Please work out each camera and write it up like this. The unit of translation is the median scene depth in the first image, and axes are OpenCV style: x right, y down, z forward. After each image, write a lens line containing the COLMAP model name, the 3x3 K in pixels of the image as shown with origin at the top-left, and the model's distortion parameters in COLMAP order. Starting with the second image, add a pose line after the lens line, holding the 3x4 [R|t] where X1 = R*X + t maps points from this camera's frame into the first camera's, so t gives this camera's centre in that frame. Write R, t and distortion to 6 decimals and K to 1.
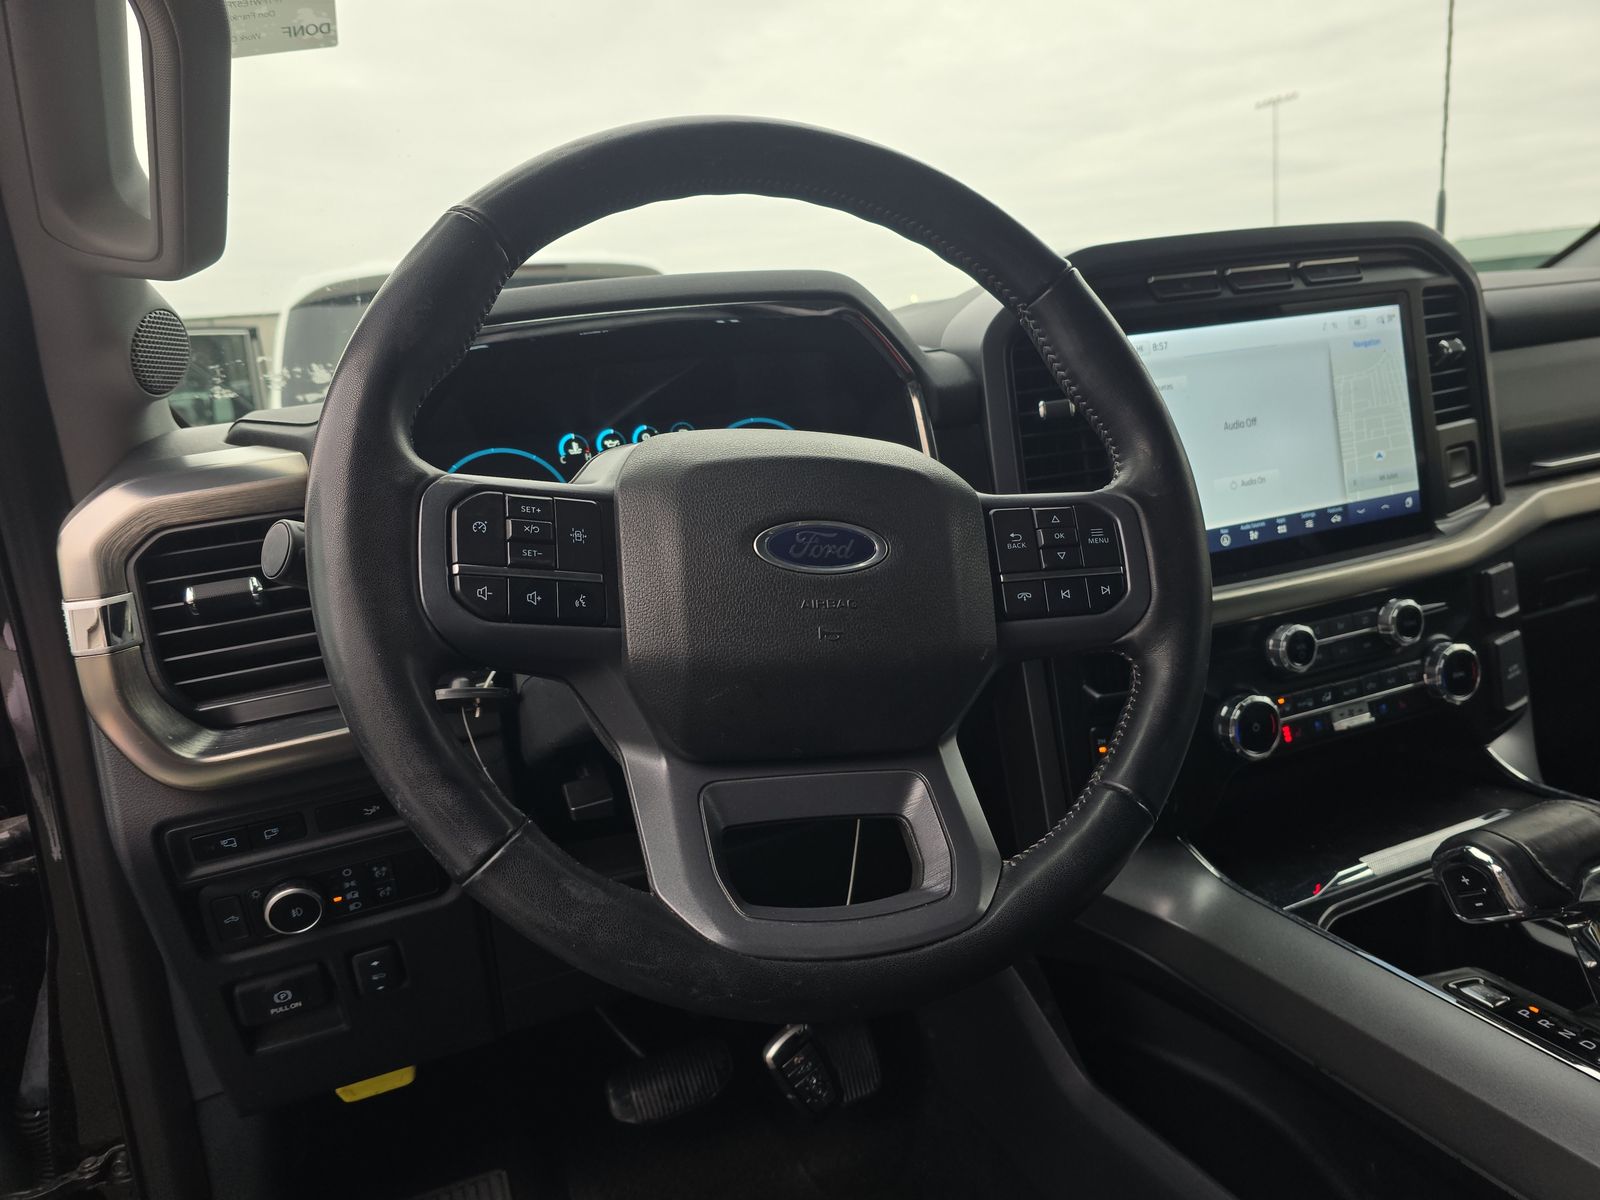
lens RADIAL K [[1068.4, 0, 800.0], [0, 1068.4, 600.0], [0, 0, 1]] dist [0.002101, -0.000475]
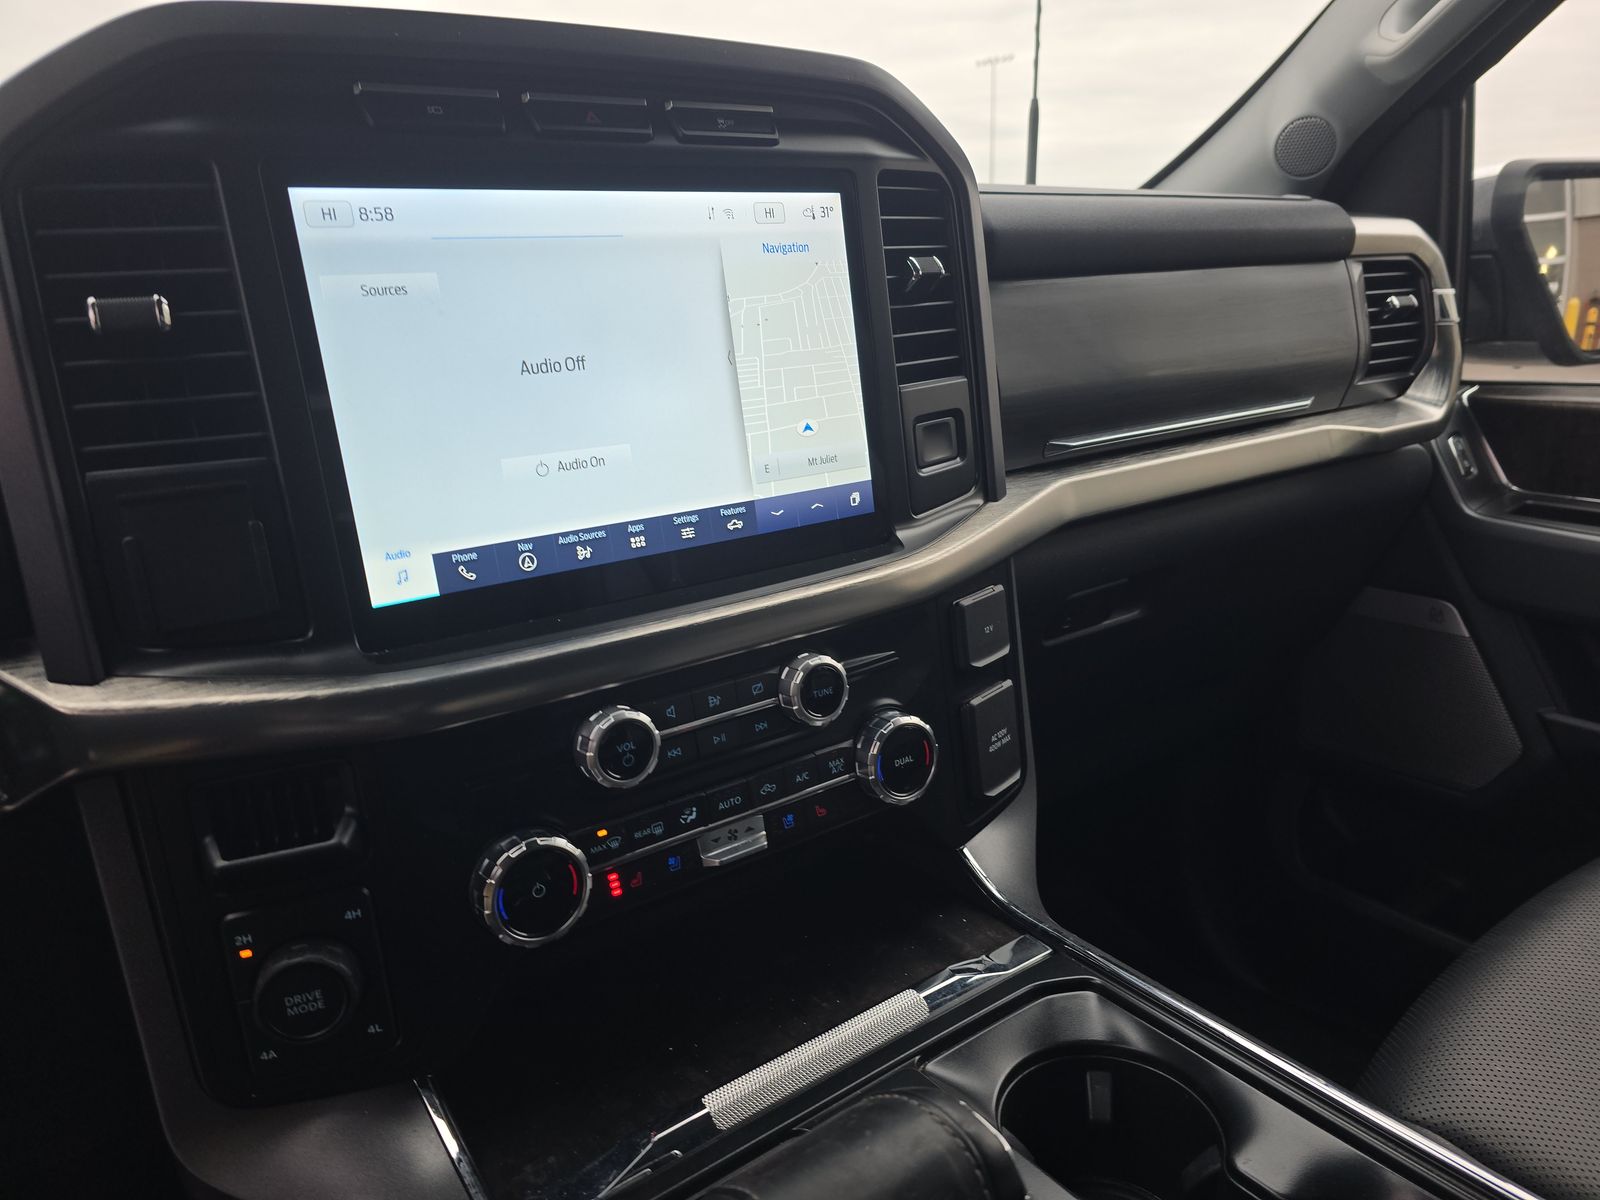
lens RADIAL K [[1072.5, 0, 800.0], [0, 1072.5, 600.0], [0, 0, 1]] dist [0.099229, -0.126208]
pose [[0.968406, -0.004128, 0.249344, 0.378027], [-0.009324, 0.998564, 0.052745, -0.064877], [-0.249204, -0.053404, 0.966977, 0.362949]]
